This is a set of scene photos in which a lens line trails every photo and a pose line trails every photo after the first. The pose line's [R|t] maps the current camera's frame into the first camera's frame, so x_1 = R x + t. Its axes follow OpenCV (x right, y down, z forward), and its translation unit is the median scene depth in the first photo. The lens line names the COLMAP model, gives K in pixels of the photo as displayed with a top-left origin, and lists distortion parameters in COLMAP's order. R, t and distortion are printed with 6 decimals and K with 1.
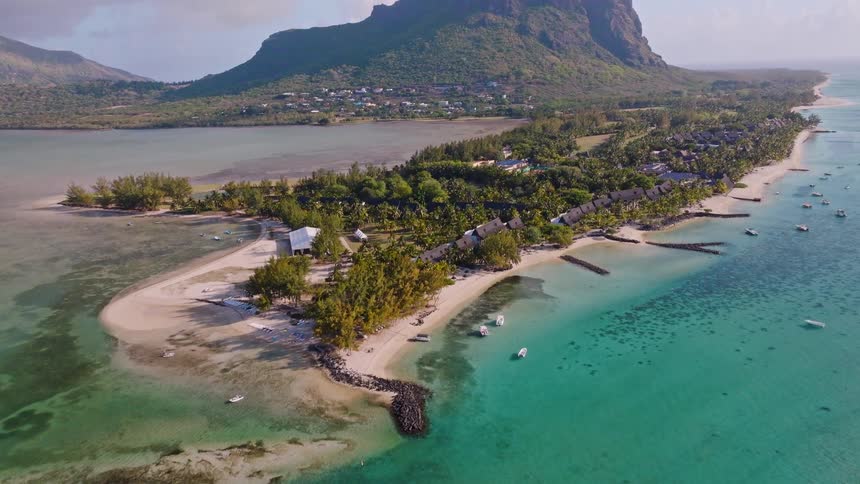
lens RADIAL K [[648.6, 0, 430.0], [0, 648.6, 242.0], [0, 0, 1]] dist [0.008013, 0.003010]
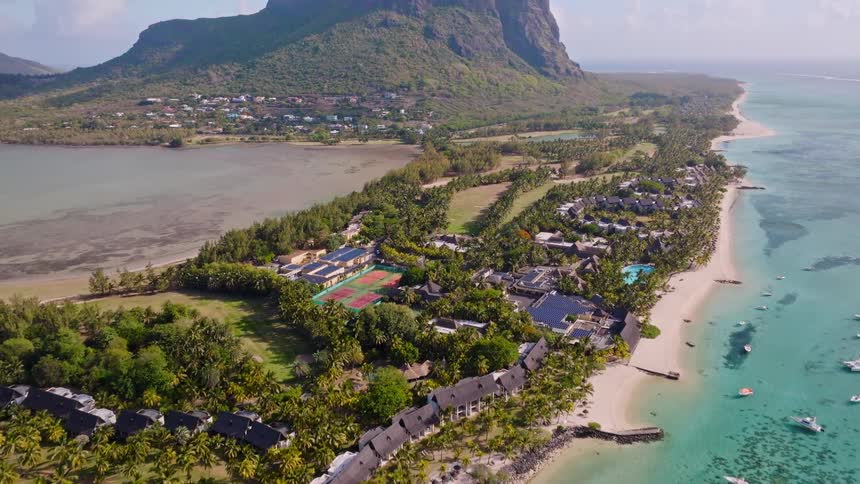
lens RADIAL K [[648.6, 0, 430.0], [0, 648.6, 242.0], [0, 0, 1]] dist [0.008013, 0.003010]
pose [[0.994465, 0.000559, 0.105062, 0.054054], [-0.002557, 0.999818, 0.018887, -0.057823], [-0.105033, -0.019051, 0.994286, 0.107064]]
